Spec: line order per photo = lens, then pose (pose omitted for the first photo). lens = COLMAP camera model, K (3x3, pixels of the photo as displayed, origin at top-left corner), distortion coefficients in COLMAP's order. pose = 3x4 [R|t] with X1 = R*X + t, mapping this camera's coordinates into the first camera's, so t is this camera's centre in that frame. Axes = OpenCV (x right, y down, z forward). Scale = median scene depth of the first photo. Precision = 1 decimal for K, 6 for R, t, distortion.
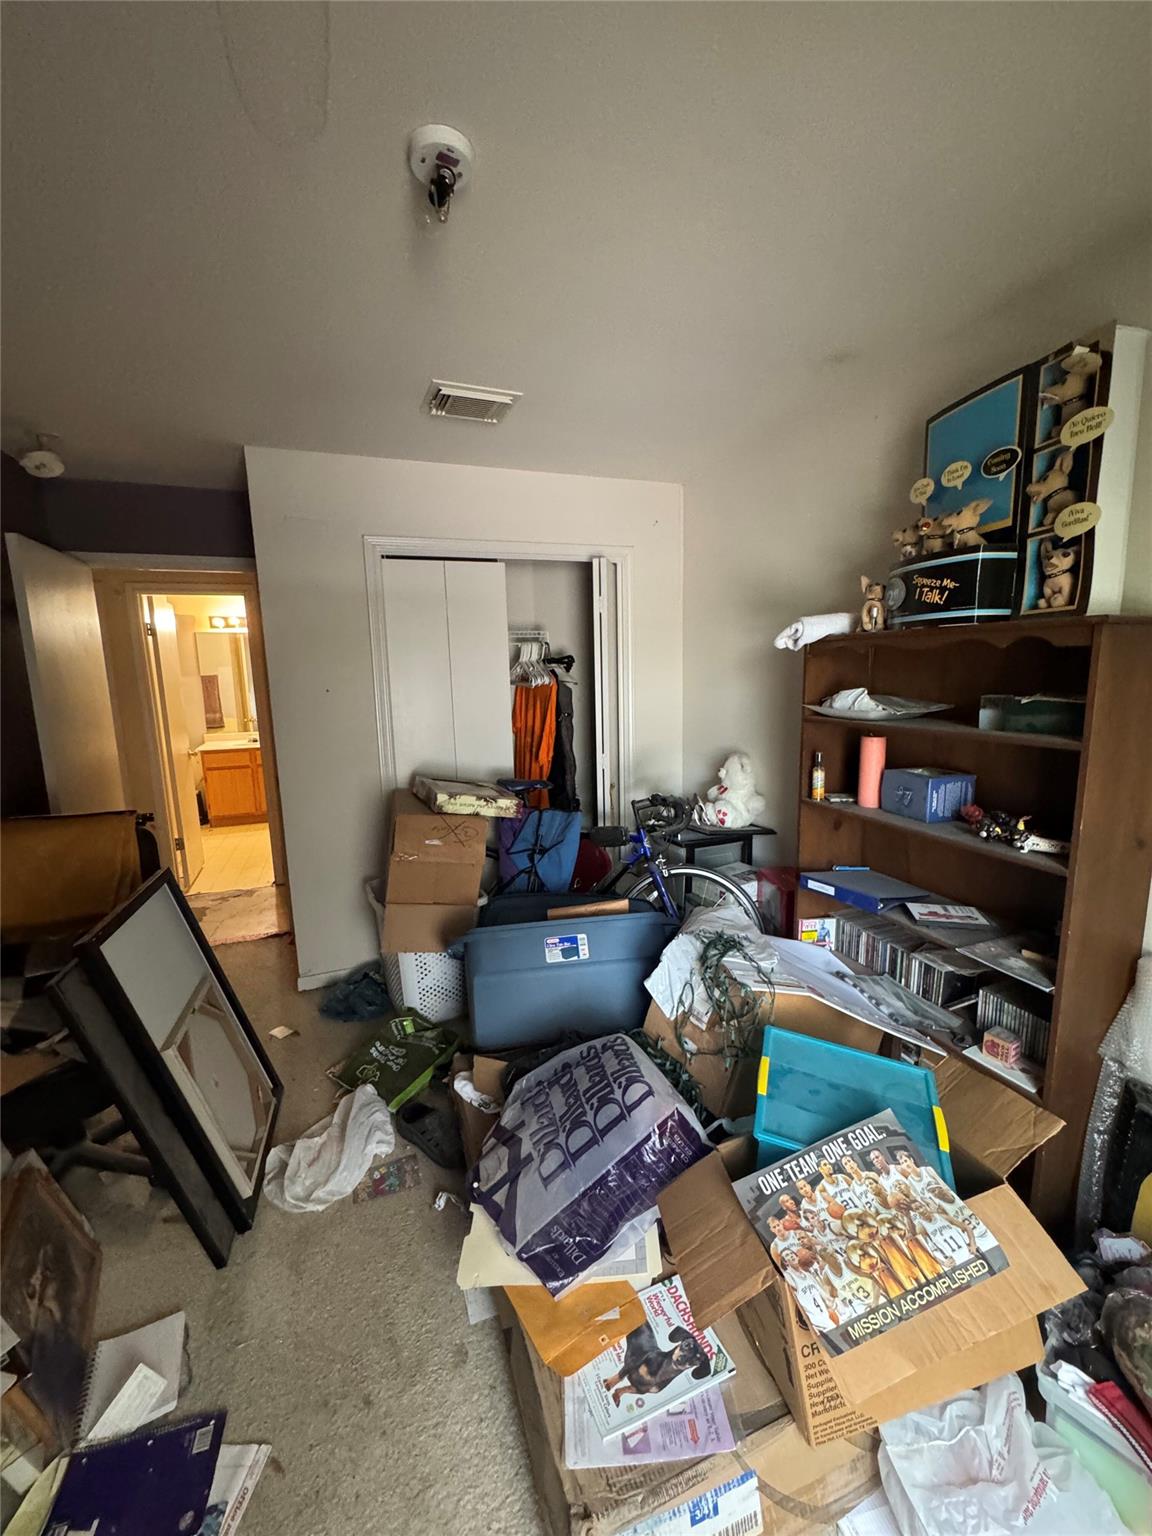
lens RADIAL K [[615.3, 0, 574.8], [0, 615.3, 766.2], [0, 0, 1]] dist [-0.006562, 0.001020]
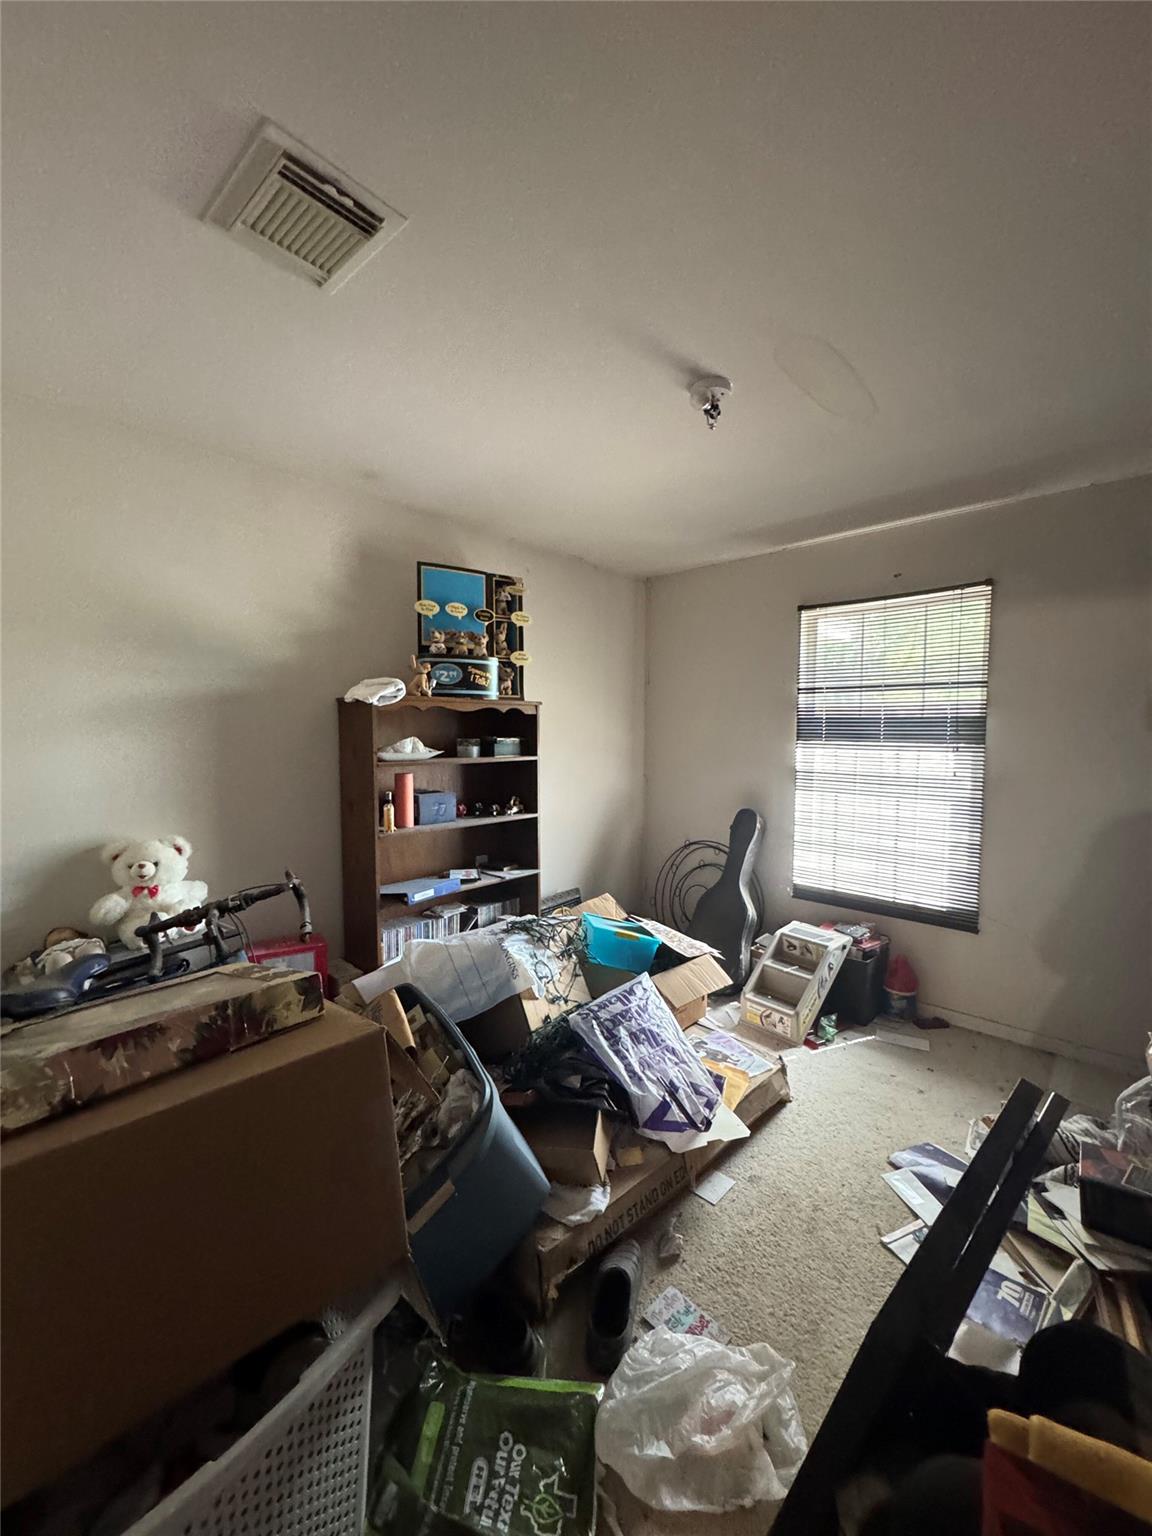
lens RADIAL K [[615.3, 0, 575.3], [0, 615.3, 767.2], [0, 0, 1]] dist [-0.006562, 0.001020]
pose [[-0.454413, -0.036196, 0.890055, -1.061487], [0.145344, 0.982772, 0.114171, -0.195368], [-0.878854, 0.181245, -0.441323, 1.549762]]
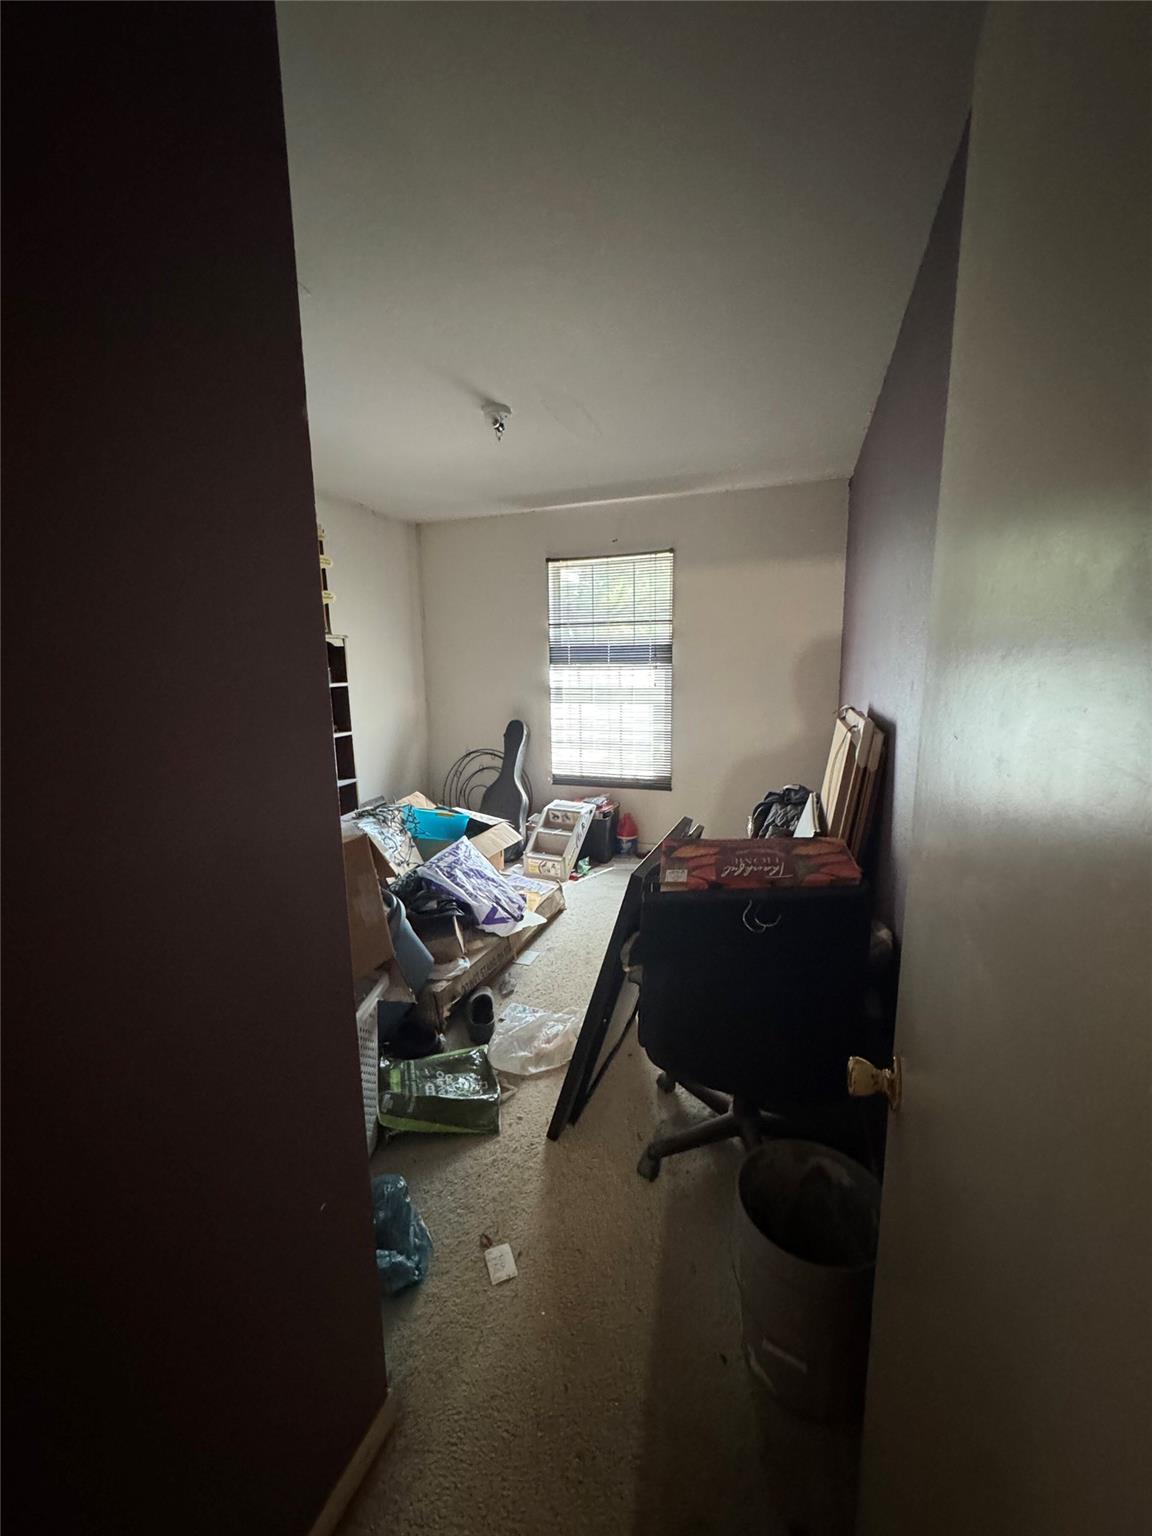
lens RADIAL K [[615.3, 0, 574.4], [0, 615.3, 767.5], [0, 0, 1]] dist [-0.006562, 0.001020]
pose [[-0.779127, -0.075182, 0.622341, -1.367622], [0.130447, 0.951604, 0.278268, -0.249549], [-0.613143, 0.297989, -0.731614, 2.031617]]
